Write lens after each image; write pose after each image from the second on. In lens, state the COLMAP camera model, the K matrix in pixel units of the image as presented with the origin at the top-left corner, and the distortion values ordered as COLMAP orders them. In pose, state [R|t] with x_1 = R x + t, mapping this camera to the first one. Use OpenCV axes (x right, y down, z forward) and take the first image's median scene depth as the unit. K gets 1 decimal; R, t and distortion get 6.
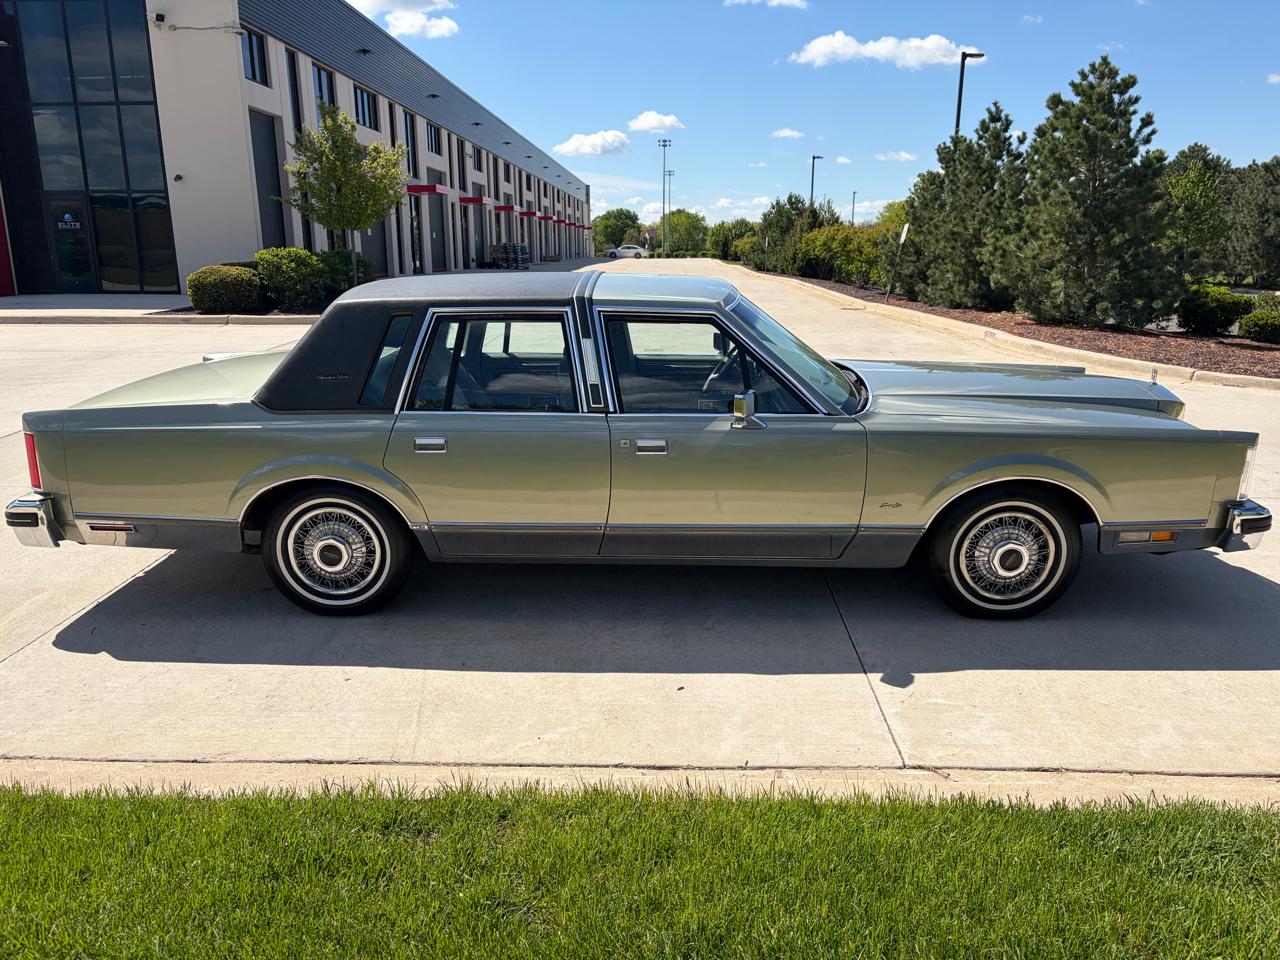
lens RADIAL K [[954.2, 0, 645.7], [0, 954.2, 479.8], [0, 0, 1]] dist [0.061225, -0.067498]
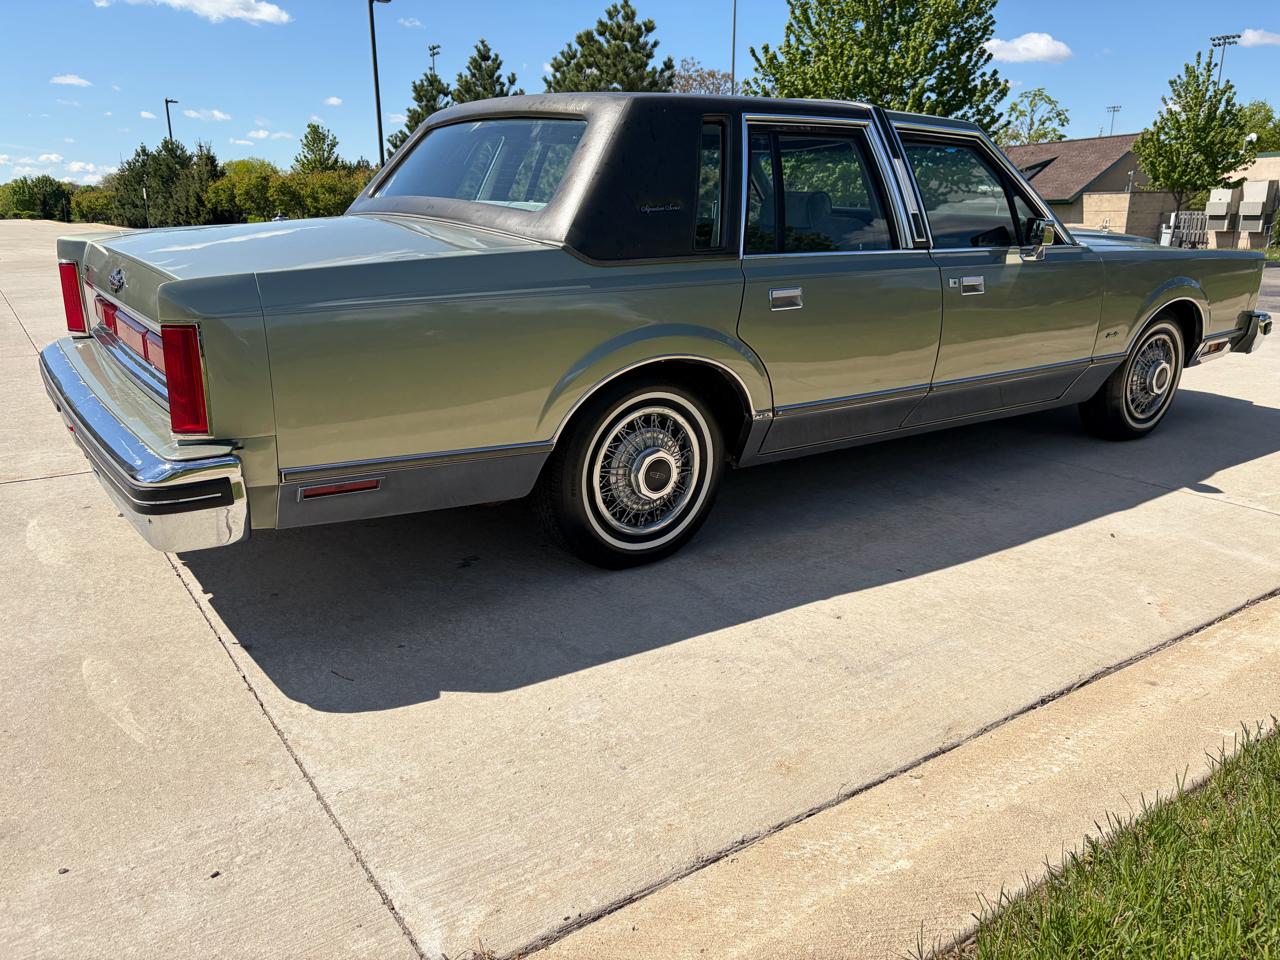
lens RADIAL K [[954.2, 0, 645.7], [0, 954.2, 479.8], [0, 0, 1]] dist [0.061225, -0.067498]
pose [[0.800108, -0.162014, 0.577563, -0.732989], [0.143338, 0.986581, 0.078180, 0.027427], [-0.582479, 0.020234, 0.812594, 0.449964]]
